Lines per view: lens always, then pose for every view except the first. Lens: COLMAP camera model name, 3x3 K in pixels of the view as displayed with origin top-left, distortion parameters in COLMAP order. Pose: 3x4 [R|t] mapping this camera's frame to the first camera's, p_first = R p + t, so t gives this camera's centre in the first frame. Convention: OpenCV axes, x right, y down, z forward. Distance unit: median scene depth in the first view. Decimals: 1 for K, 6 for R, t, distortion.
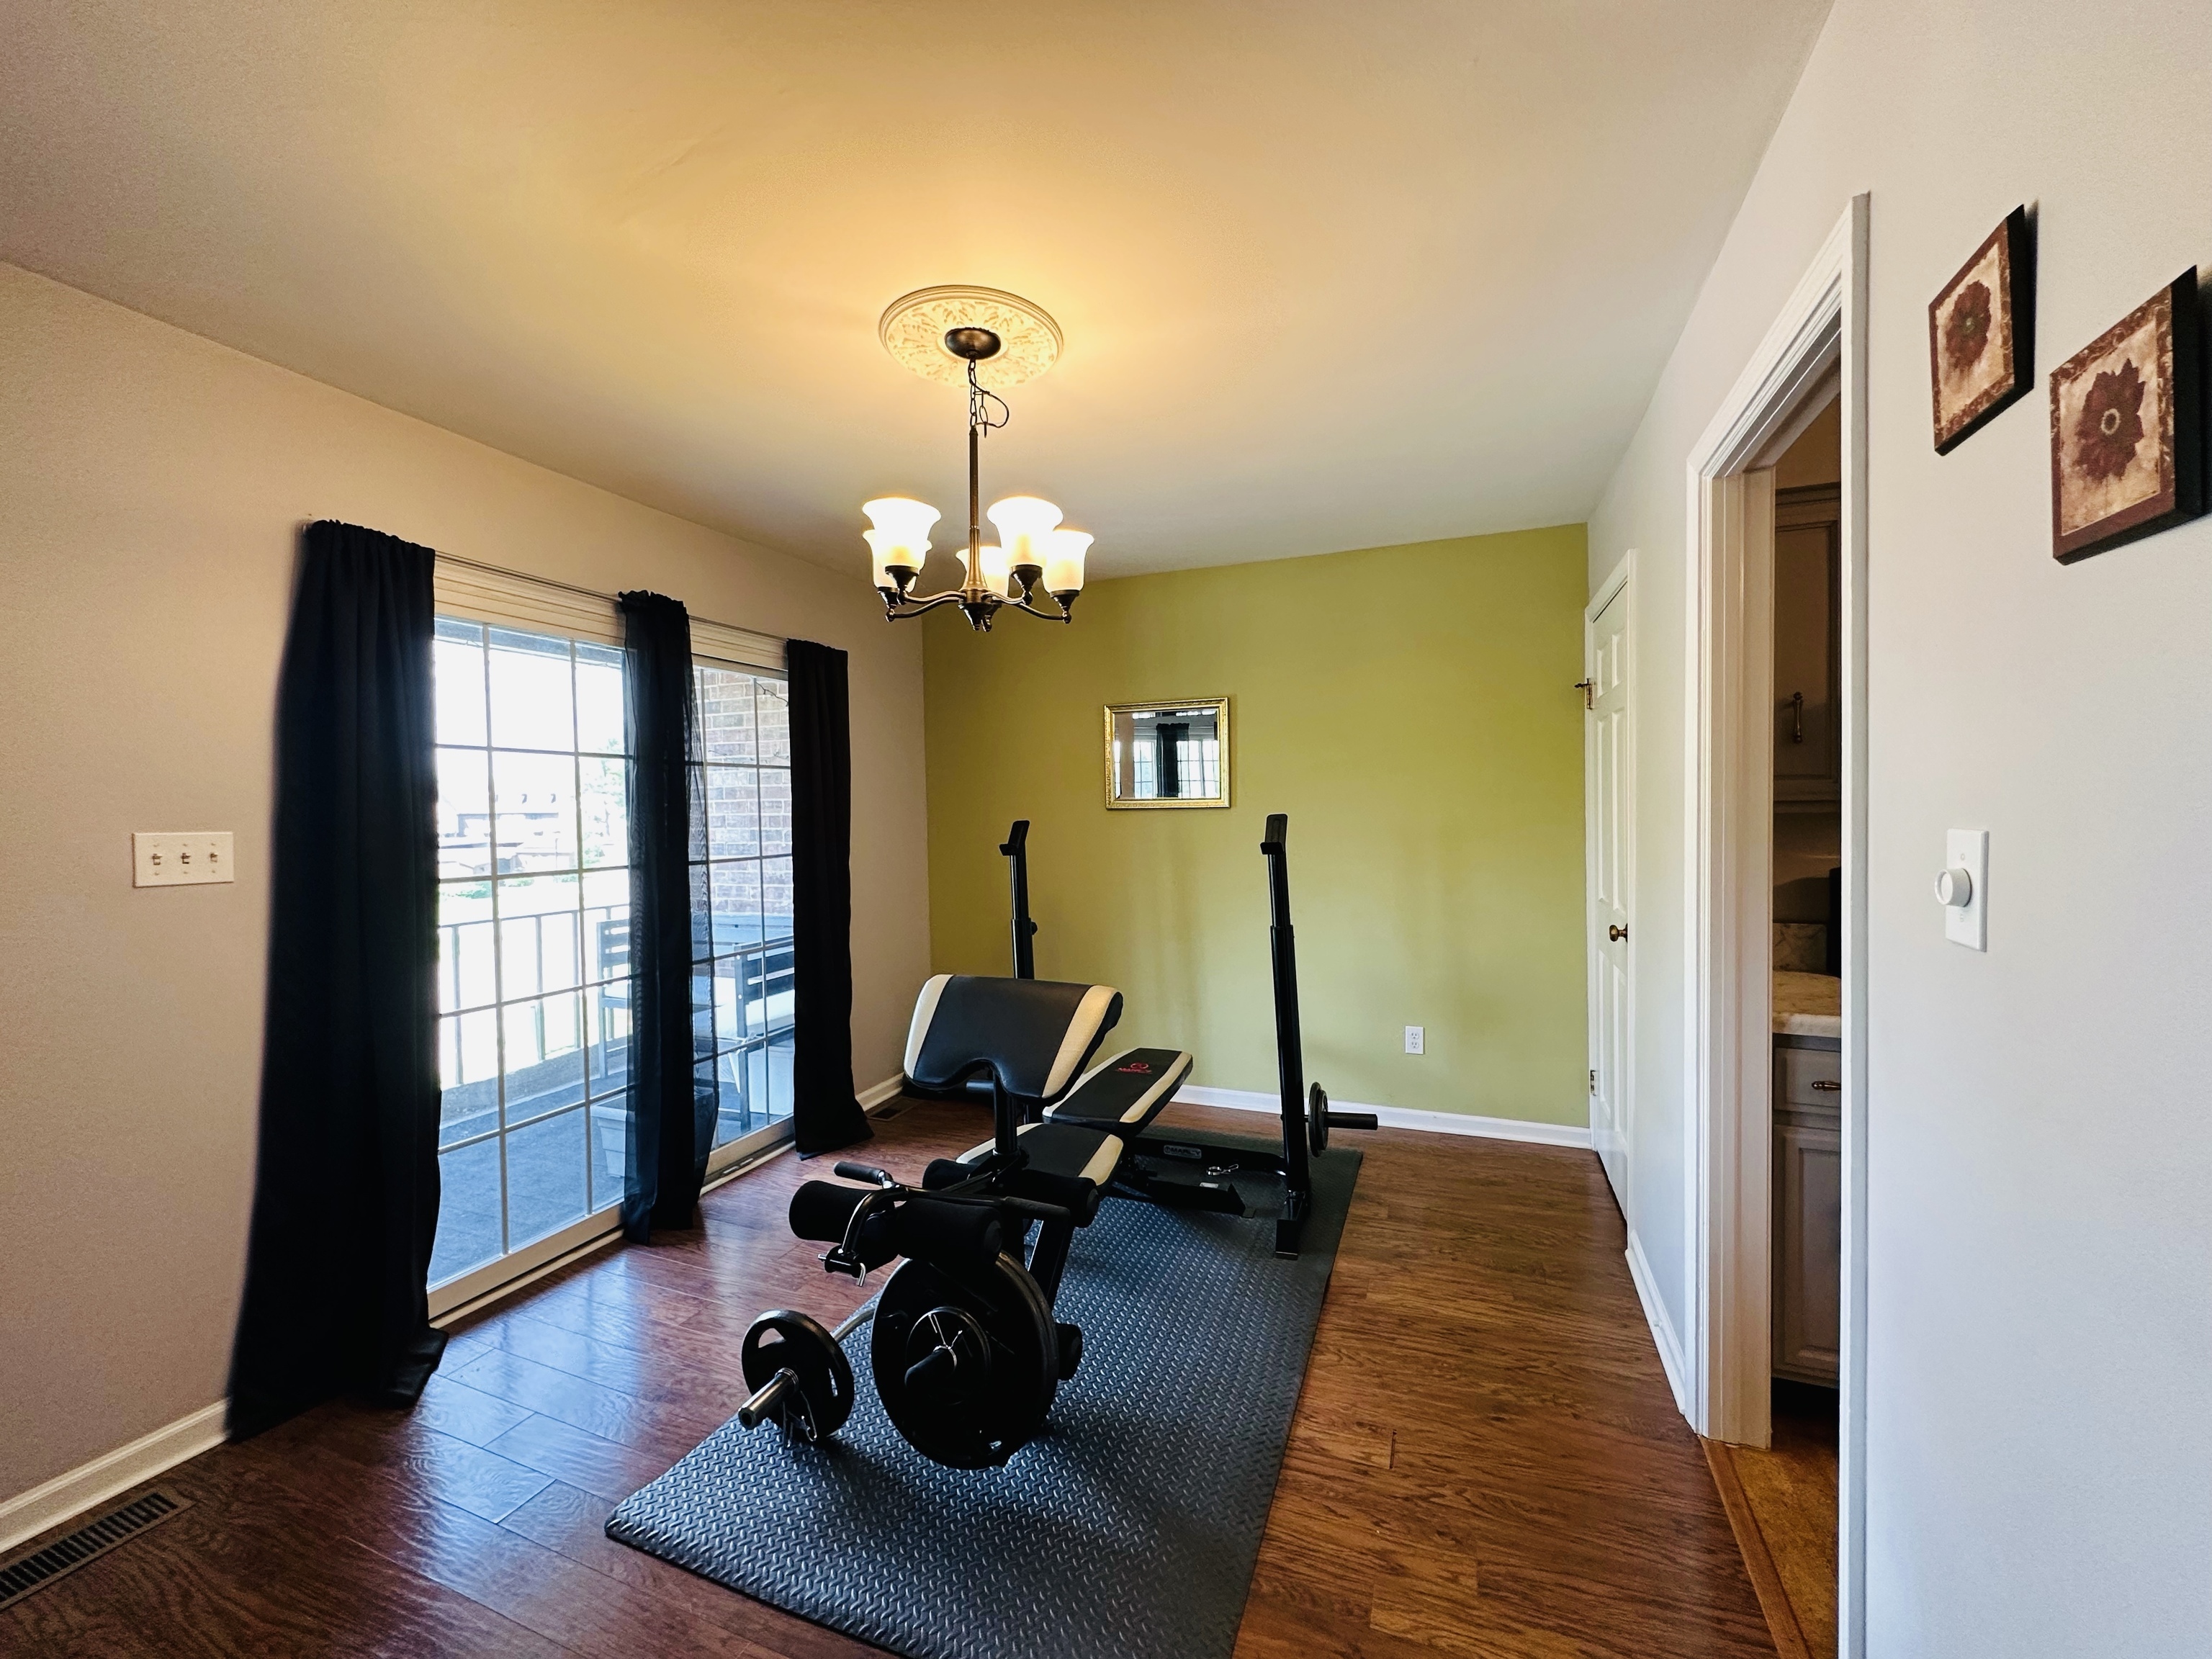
lens RADIAL K [[886.2, 0, 1108.1], [0, 886.2, 828.9], [0, 0, 1]] dist [0.000161, -0.000091]
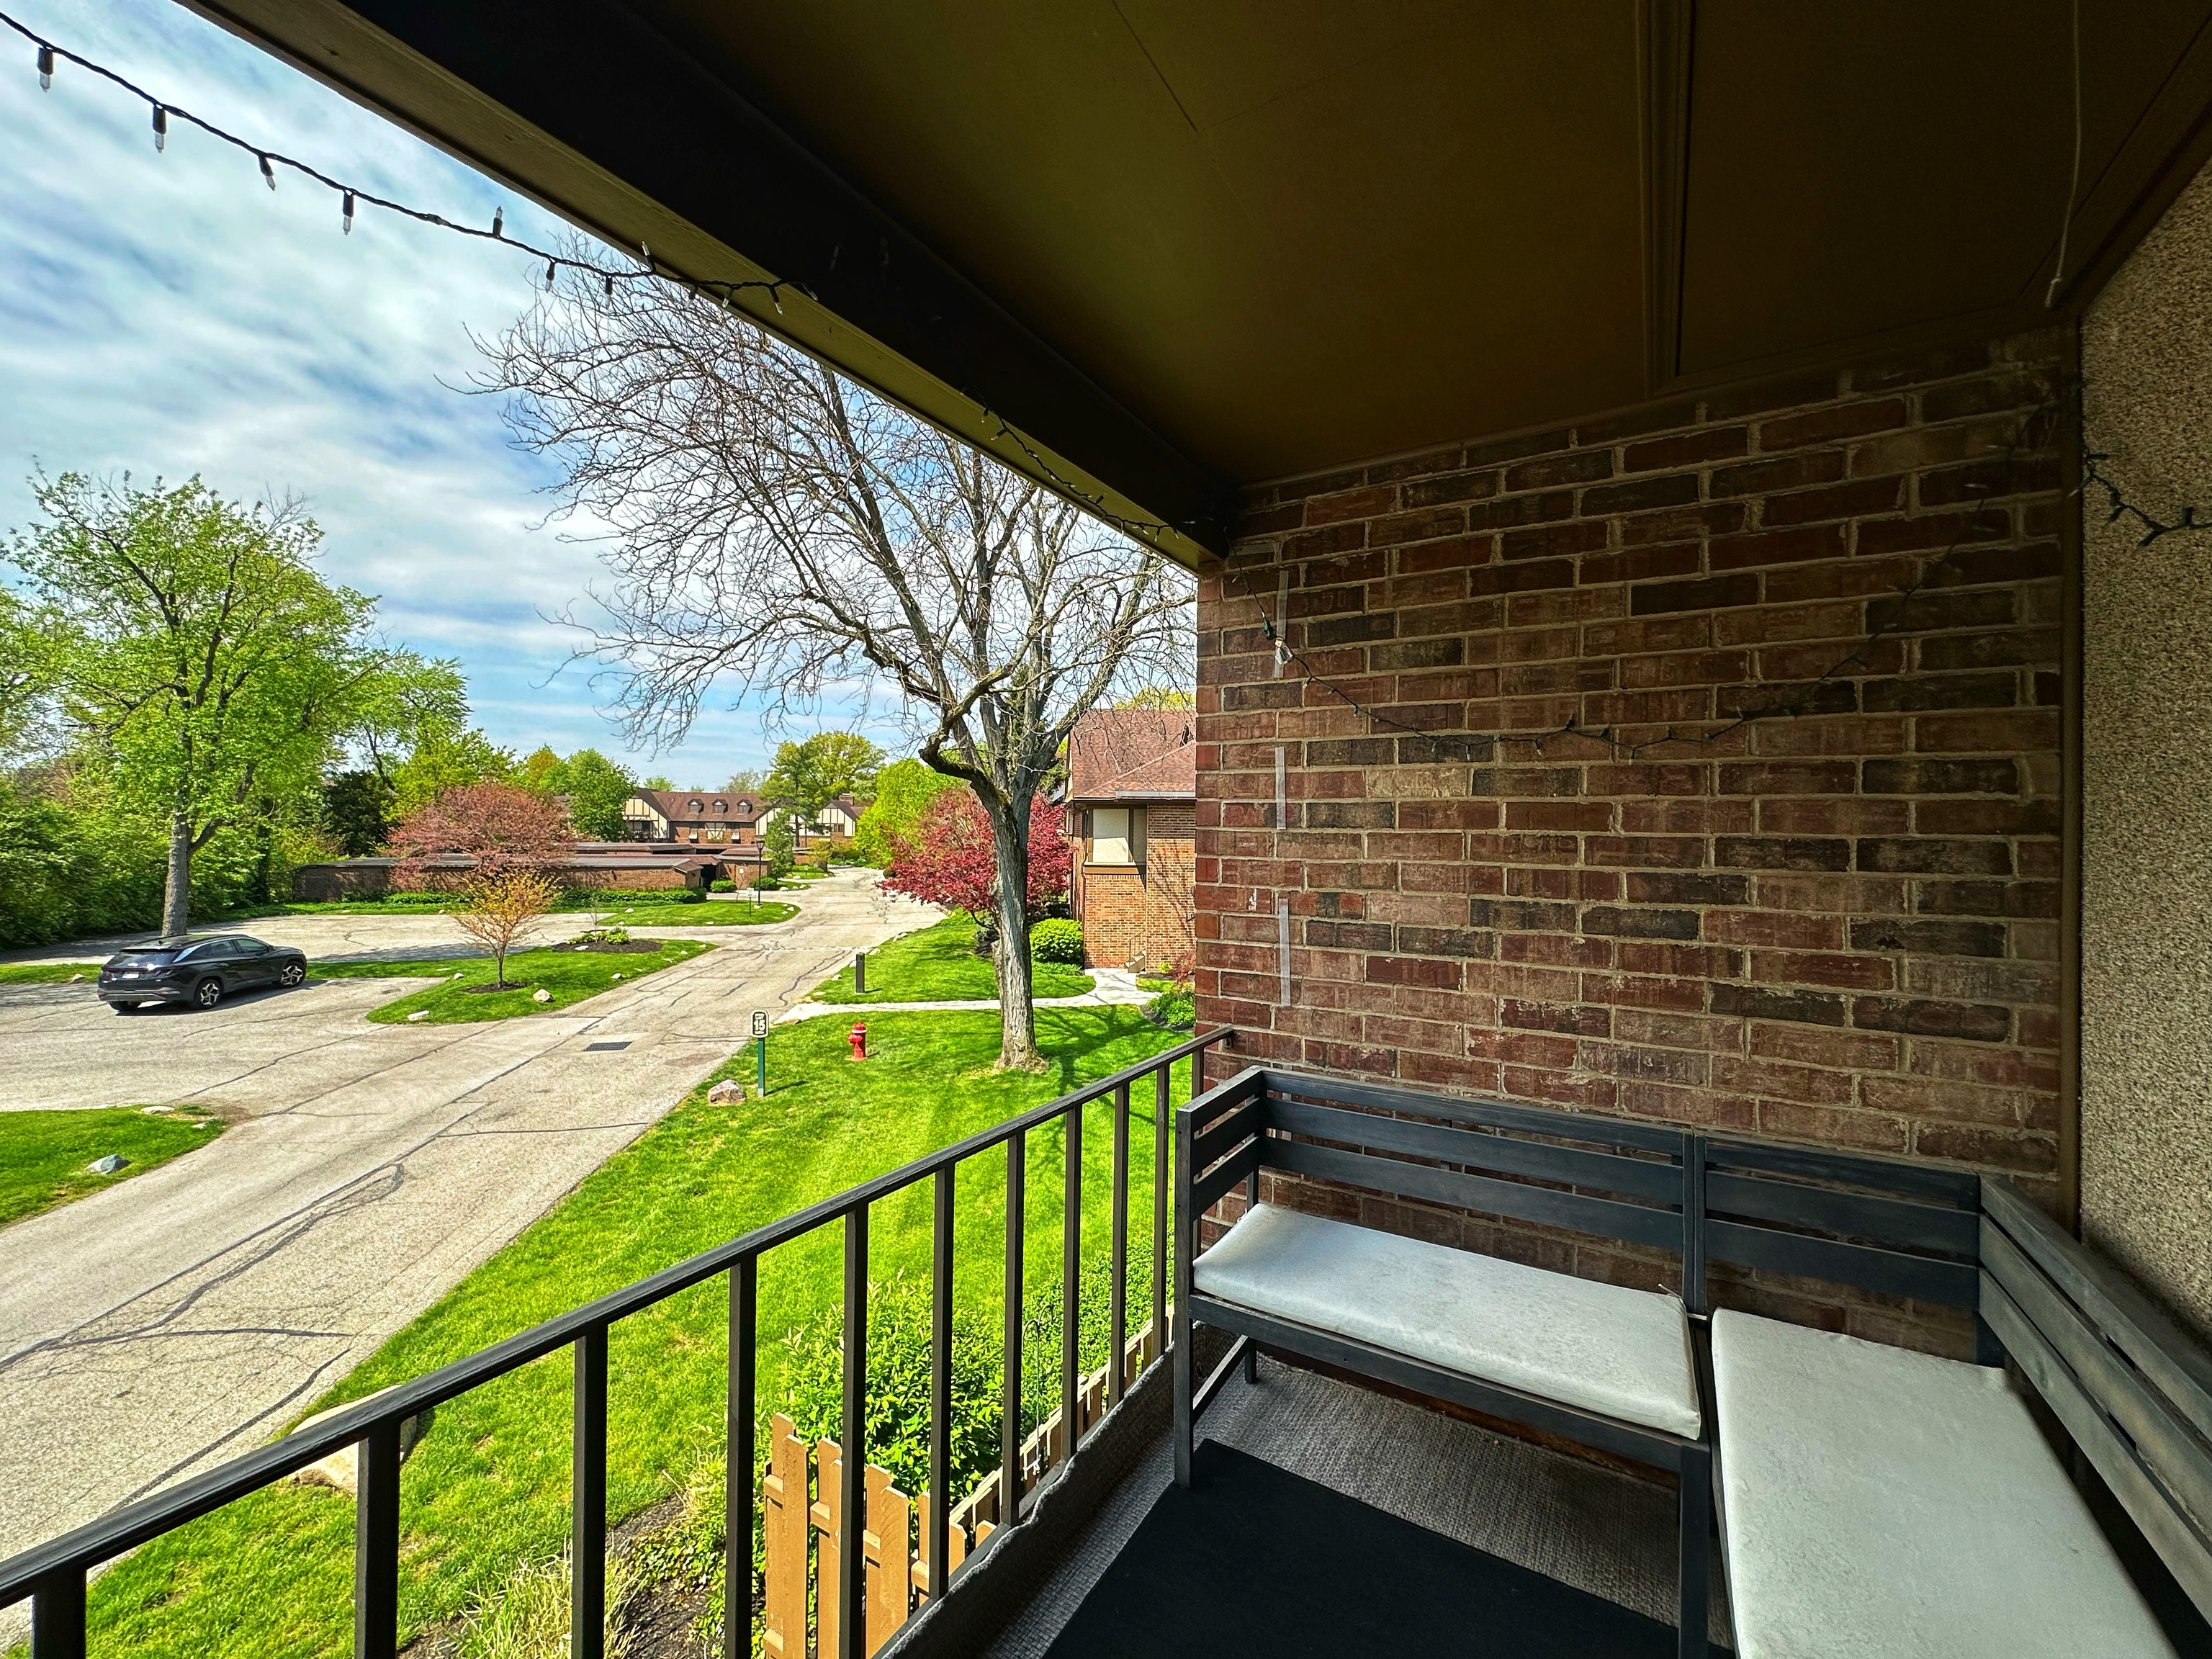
lens RADIAL K [[886.2, 0, 1113.4], [0, 886.2, 831.3], [0, 0, 1]] dist [0.000161, -0.000091]
pose [[0.986123, 0.024118, -0.164255, -0.503453], [-0.027362, 0.999472, -0.017516, -0.019928], [0.163746, 0.021767, 0.986262, 0.531460]]
